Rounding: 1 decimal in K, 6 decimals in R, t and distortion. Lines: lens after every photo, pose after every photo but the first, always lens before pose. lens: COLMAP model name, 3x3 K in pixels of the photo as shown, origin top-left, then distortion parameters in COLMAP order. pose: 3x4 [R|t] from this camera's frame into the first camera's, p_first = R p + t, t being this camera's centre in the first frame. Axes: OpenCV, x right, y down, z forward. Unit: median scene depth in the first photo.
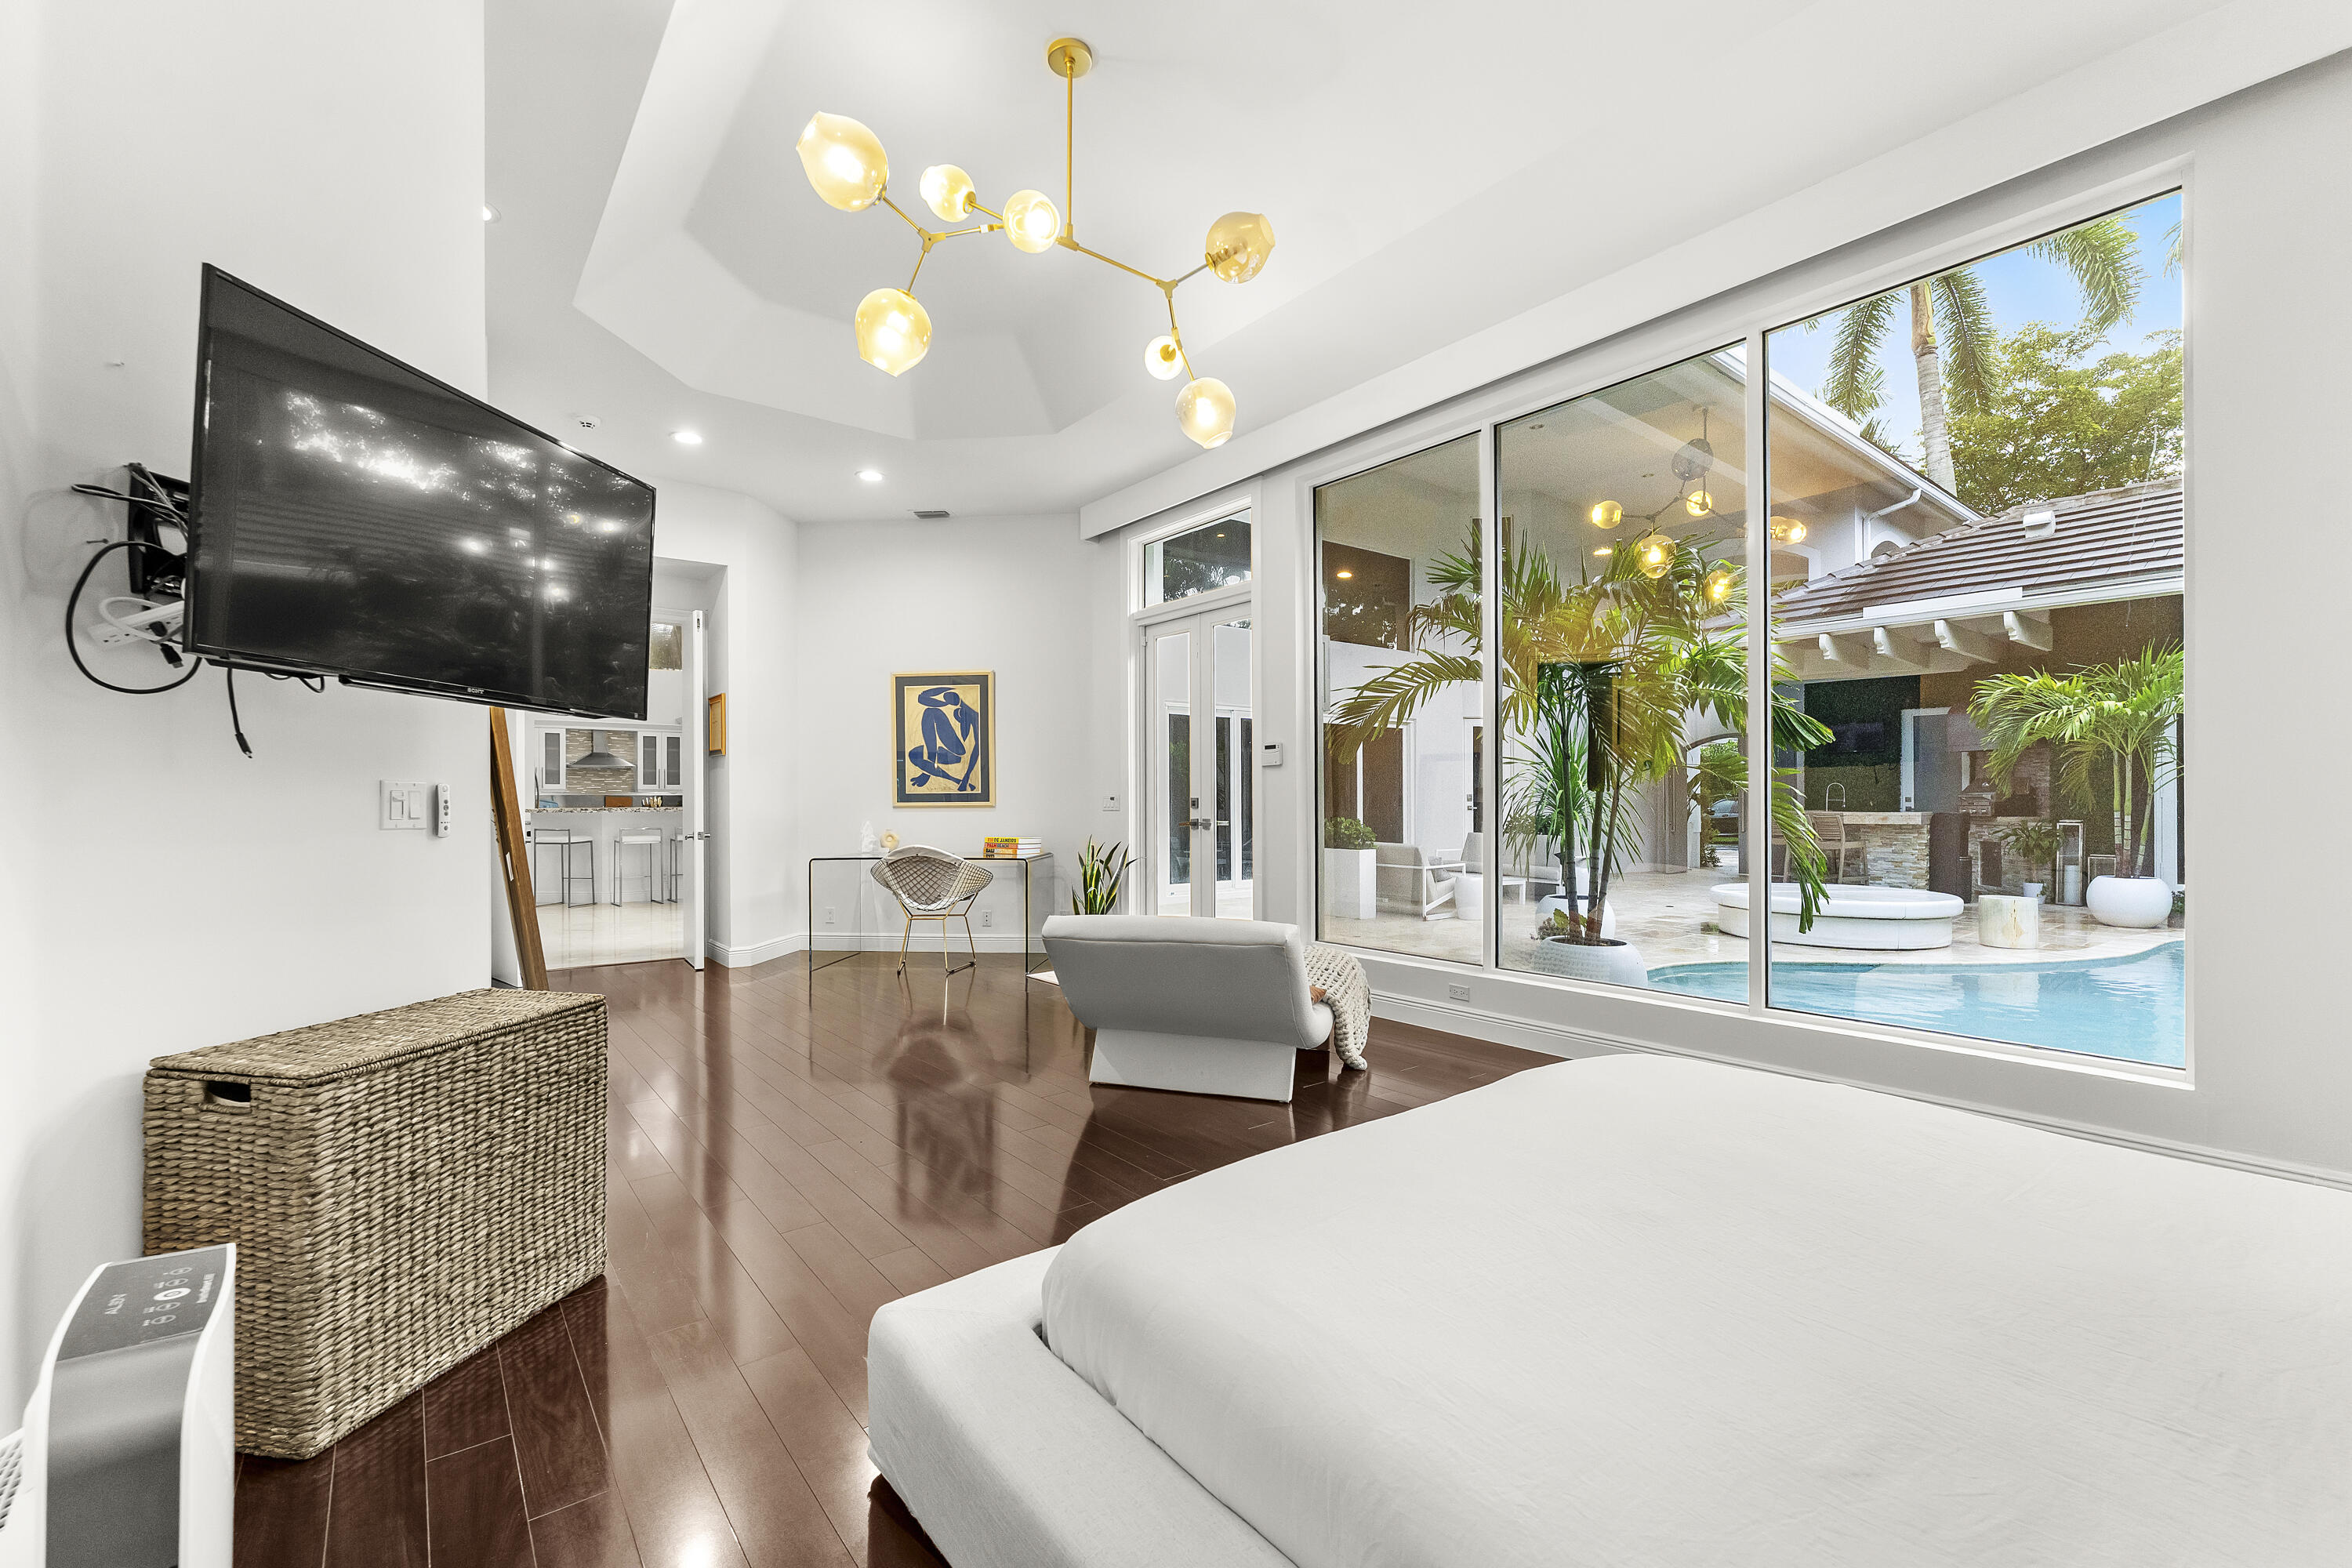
lens RADIAL K [[952.3, 0, 1177.8], [0, 952.3, 800.4], [0, 0, 1]] dist [-0.002647, -0.000260]
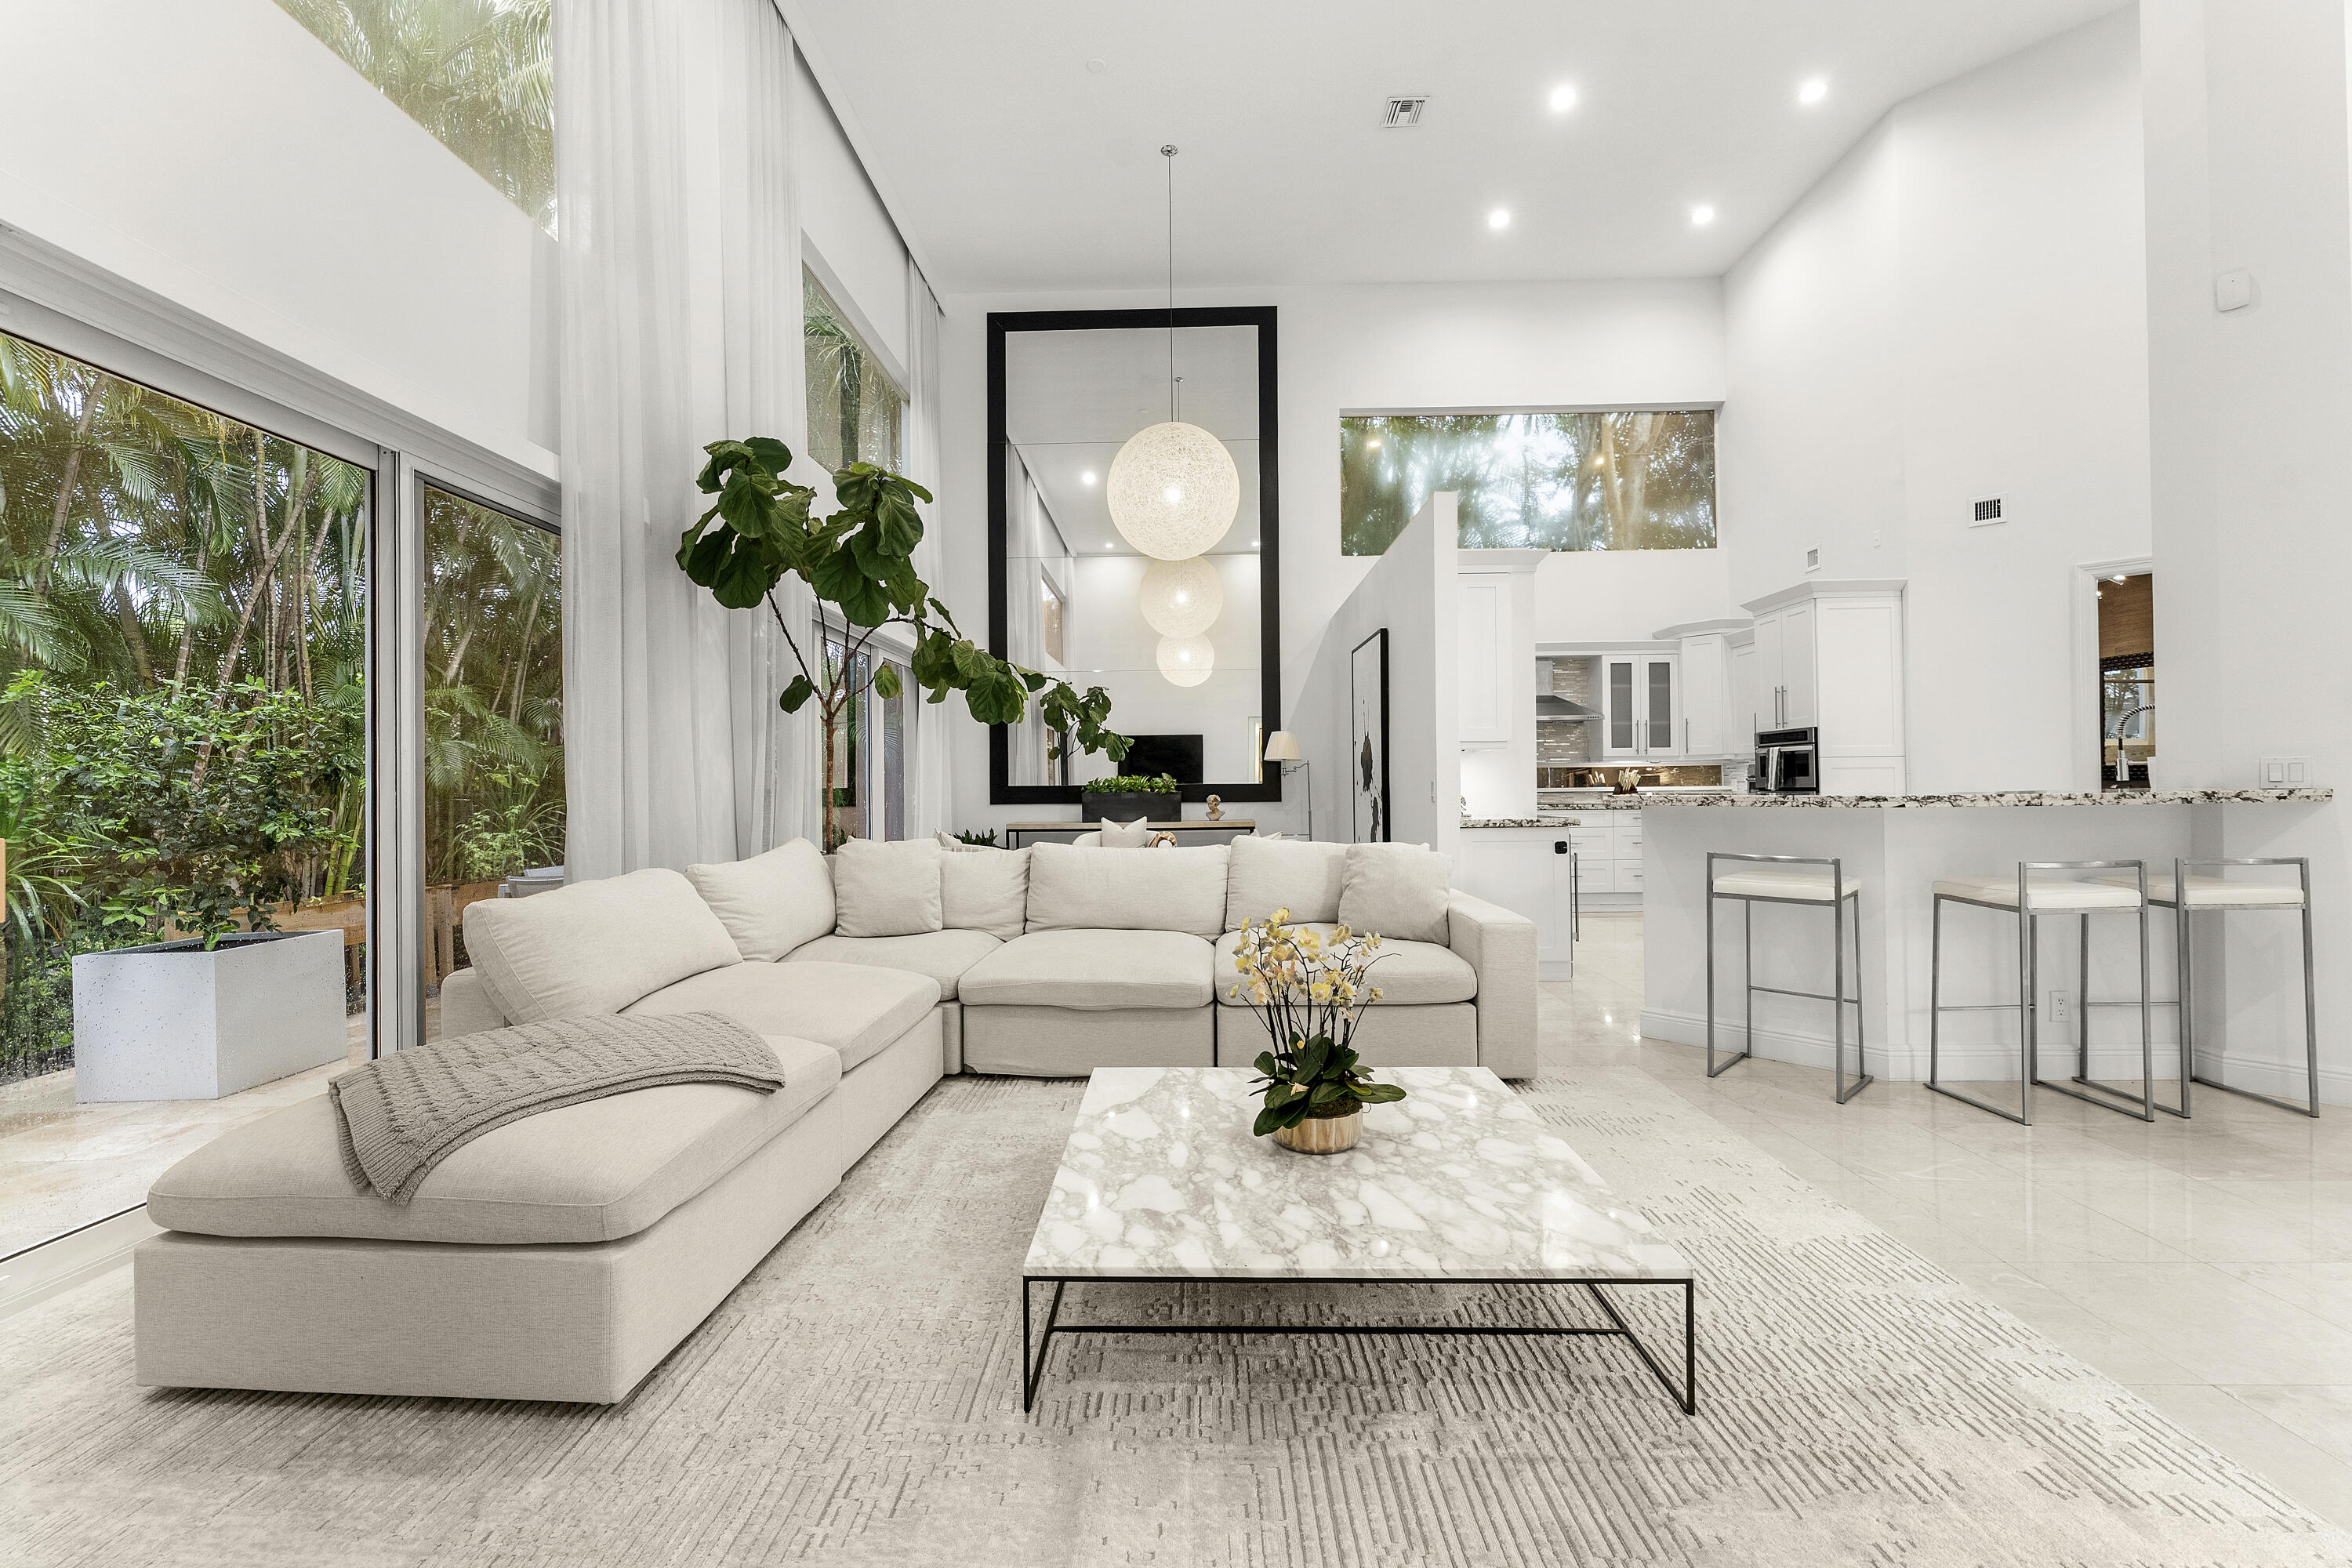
lens RADIAL K [[952.3, 0, 1175.0], [0, 952.3, 778.6], [0, 0, 1]] dist [-0.002647, -0.000260]
pose [[0.761366, -0.008178, -0.648271, -0.390894], [0.007559, 0.999964, -0.003737, 0.001770], [0.648278, -0.002055, 0.761401, 0.398133]]
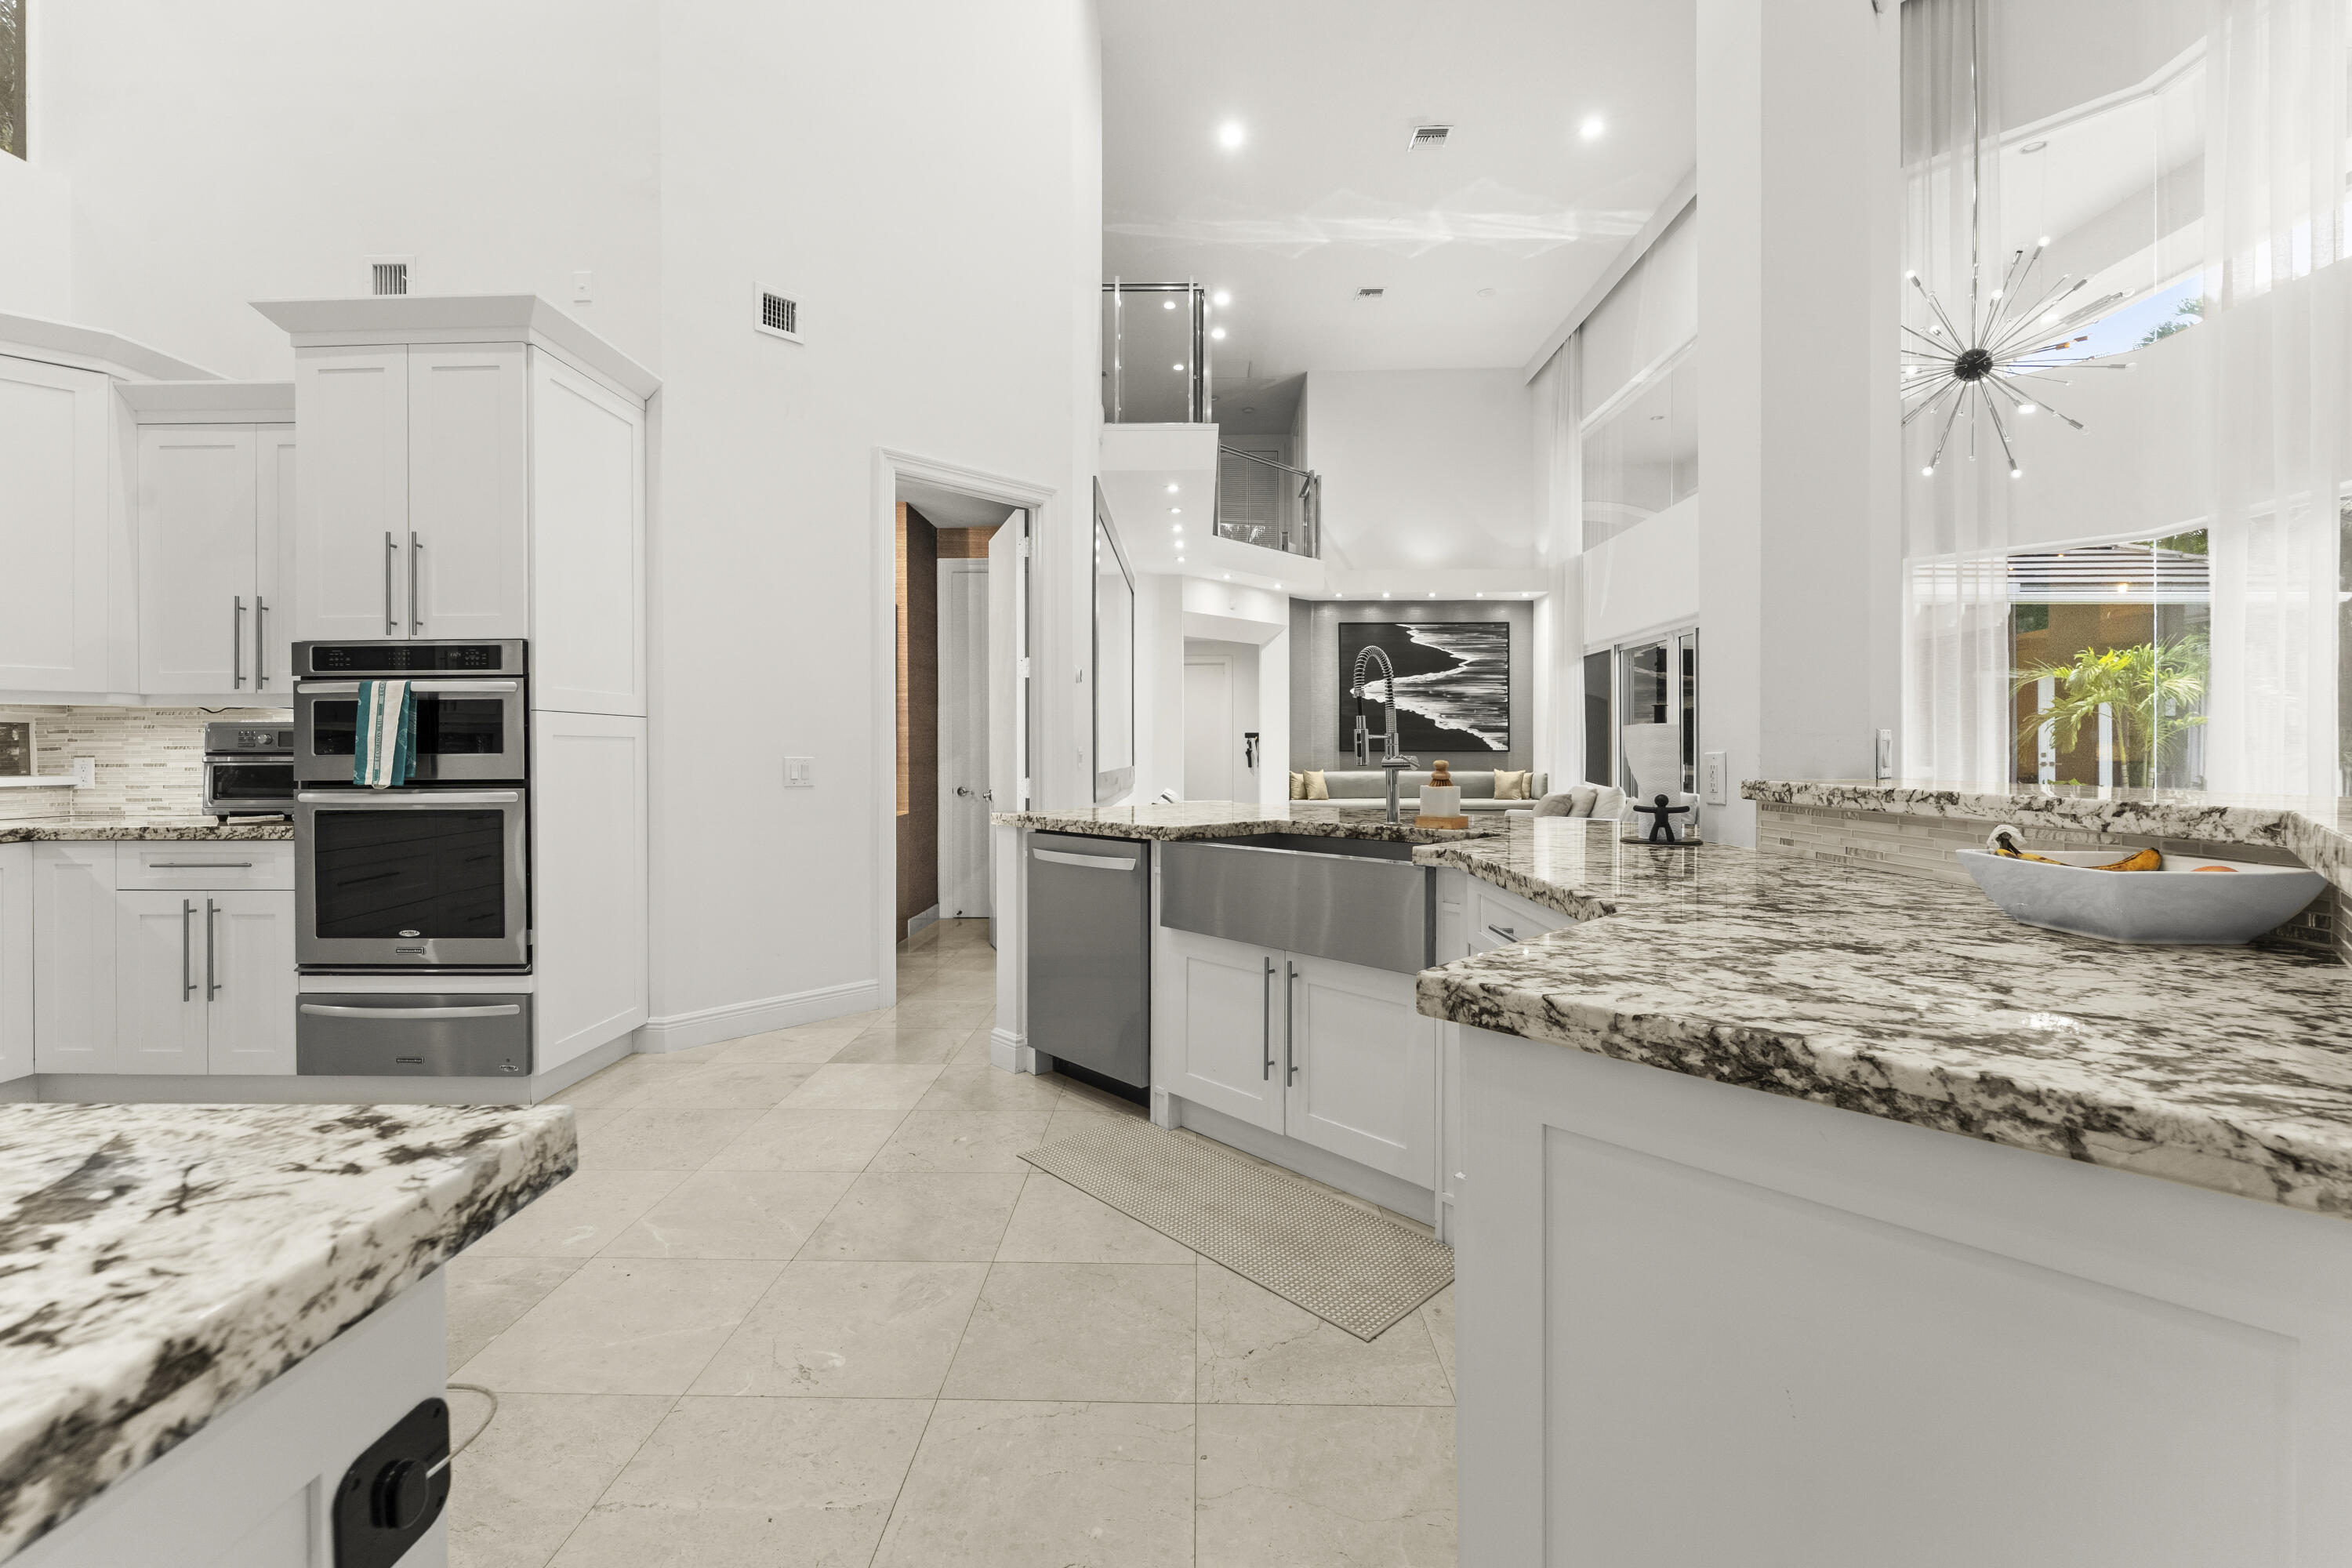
lens RADIAL K [[952.3, 0, 1174.8], [0, 952.3, 759.2], [0, 0, 1]] dist [-0.002647, -0.000260]
pose [[0.650676, 0.000833, 0.759355, -0.511382], [-0.001537, 0.999999, 0.000219, 0.002197], [-0.759354, -0.001310, 0.650677, 0.706715]]
